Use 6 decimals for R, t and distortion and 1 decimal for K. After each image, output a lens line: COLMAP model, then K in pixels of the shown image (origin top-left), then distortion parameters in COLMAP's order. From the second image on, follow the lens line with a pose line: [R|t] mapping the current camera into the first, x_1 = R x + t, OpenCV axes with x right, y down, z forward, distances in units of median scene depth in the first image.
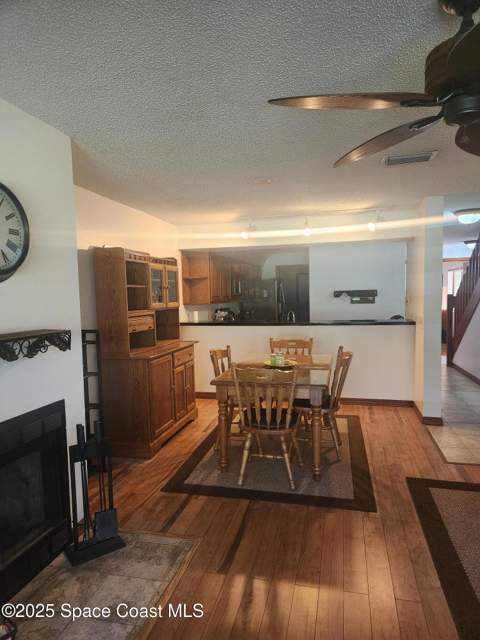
lens RADIAL K [[427.8, 0, 238.2], [0, 427.8, 320.4], [0, 0, 1]] dist [0.078776, -0.078321]
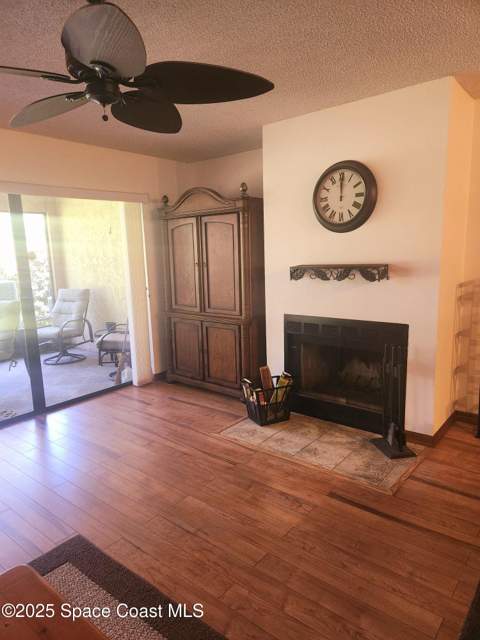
lens RADIAL K [[427.8, 0, 238.2], [0, 427.8, 320.4], [0, 0, 1]] dist [0.078776, -0.078321]
pose [[-0.425593, 0.188294, -0.885108, 0.958836], [-0.011428, 0.976916, 0.213320, -0.090445], [0.904842, 0.100903, -0.413617, 1.194636]]
